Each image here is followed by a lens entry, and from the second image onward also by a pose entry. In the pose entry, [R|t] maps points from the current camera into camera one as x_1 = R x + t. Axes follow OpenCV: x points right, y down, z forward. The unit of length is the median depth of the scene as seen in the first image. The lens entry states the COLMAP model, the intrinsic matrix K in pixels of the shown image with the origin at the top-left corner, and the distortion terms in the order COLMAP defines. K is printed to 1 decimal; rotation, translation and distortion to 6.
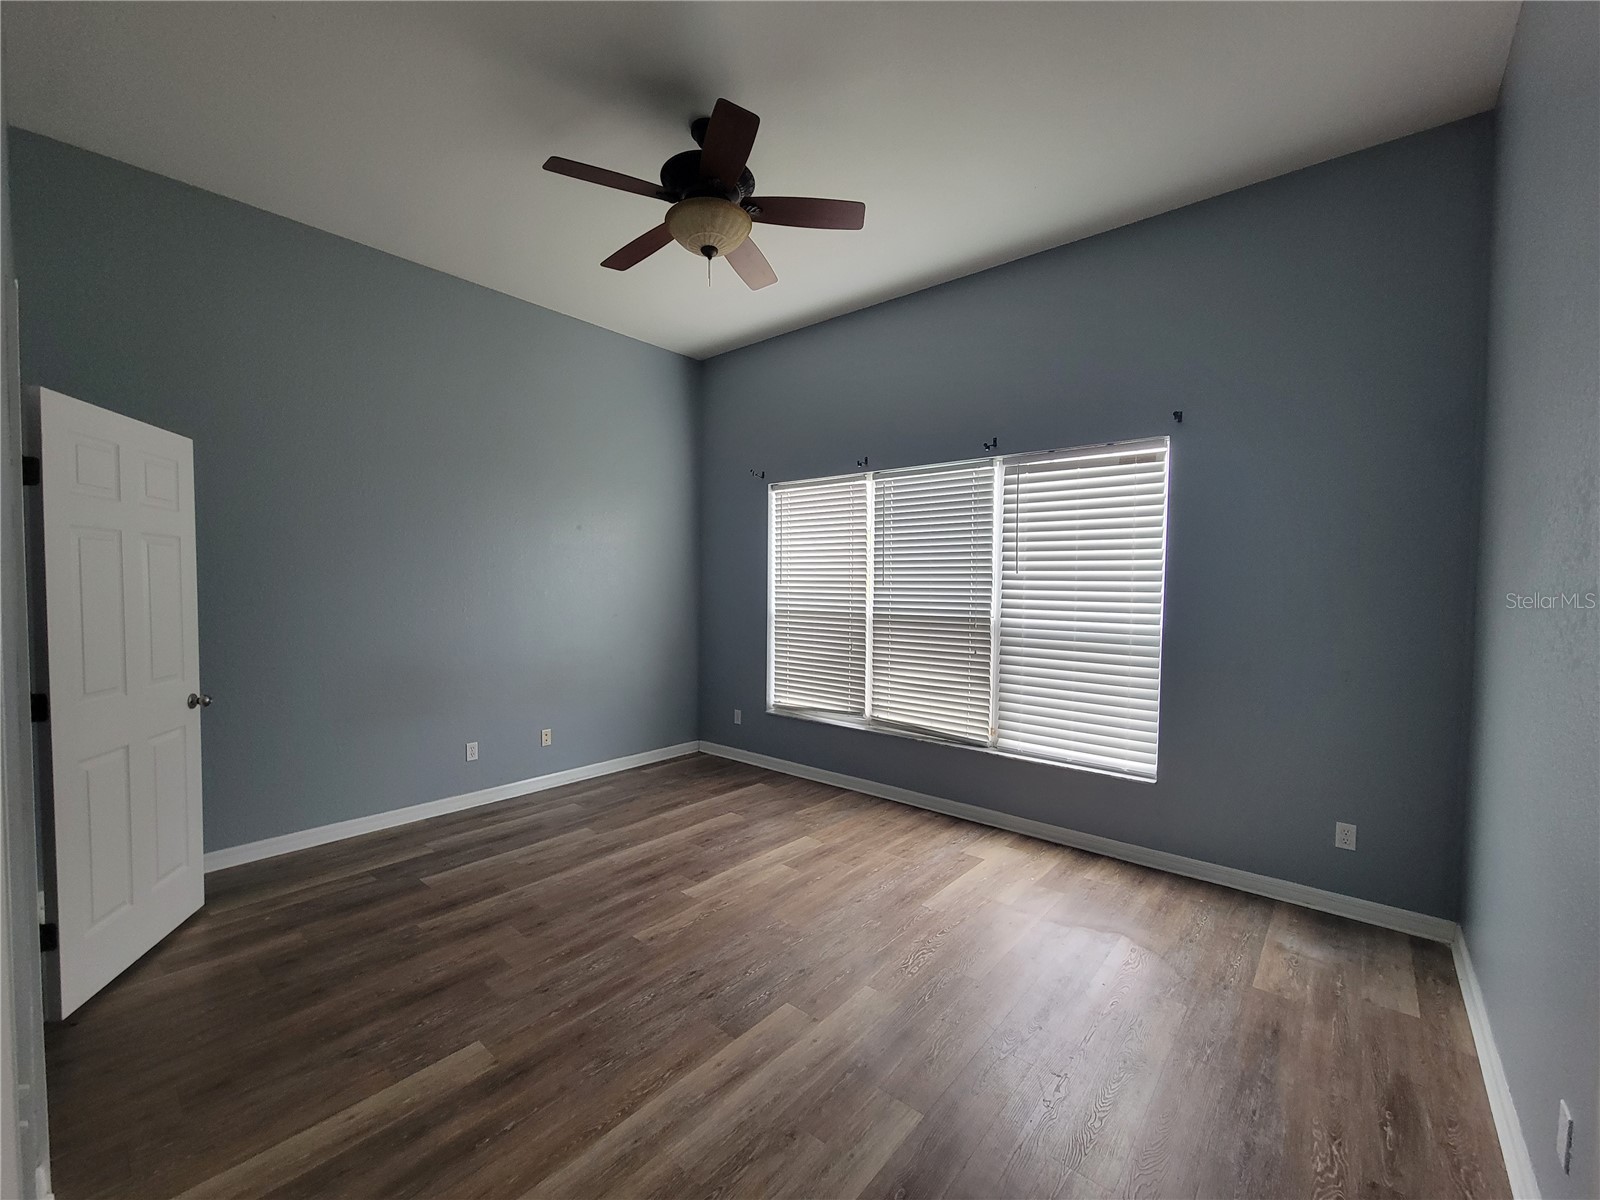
lens RADIAL K [[664.8, 0, 801.4], [0, 664.8, 600.0], [0, 0, 1]] dist [0.012010, -0.004058]
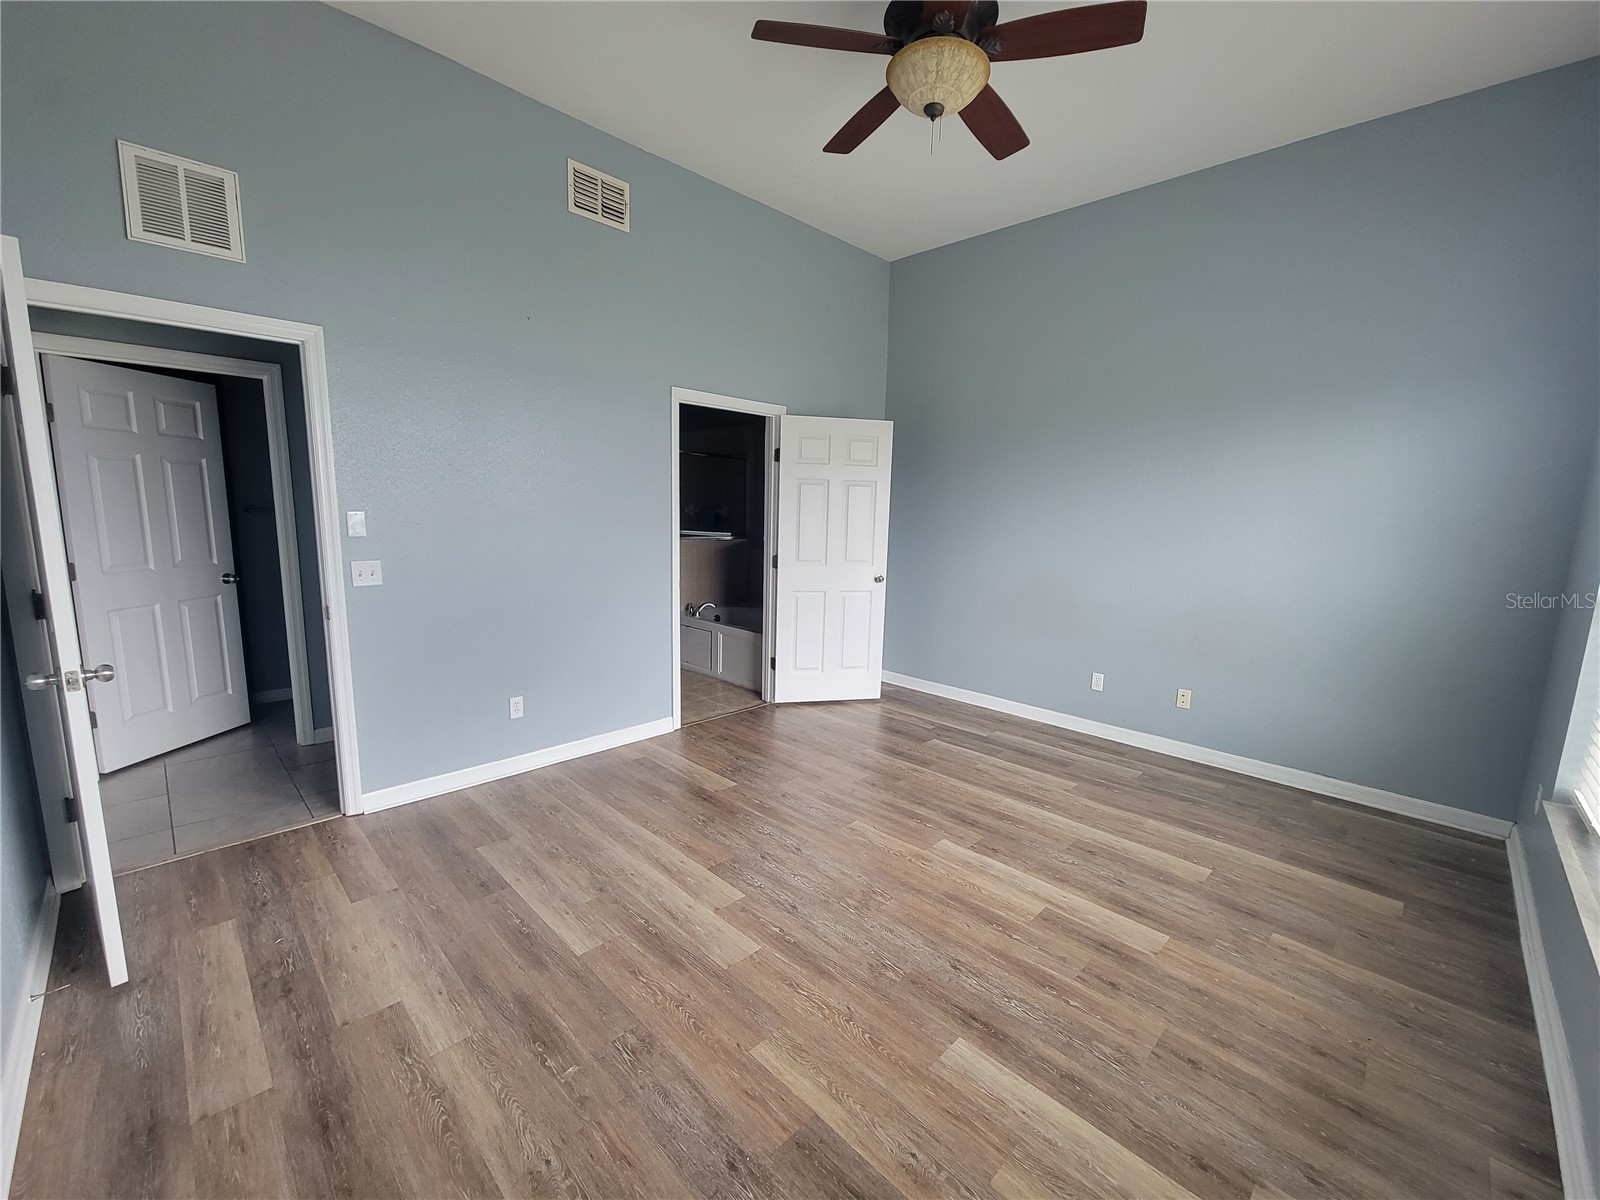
lens RADIAL K [[664.8, 0, 801.4], [0, 664.8, 600.0], [0, 0, 1]] dist [0.012010, -0.004058]
pose [[-0.088960, 0.129043, -0.987641, 0.624264], [-0.049269, 0.989788, 0.133761, -0.011048], [0.994816, 0.060559, -0.081693, 0.738142]]
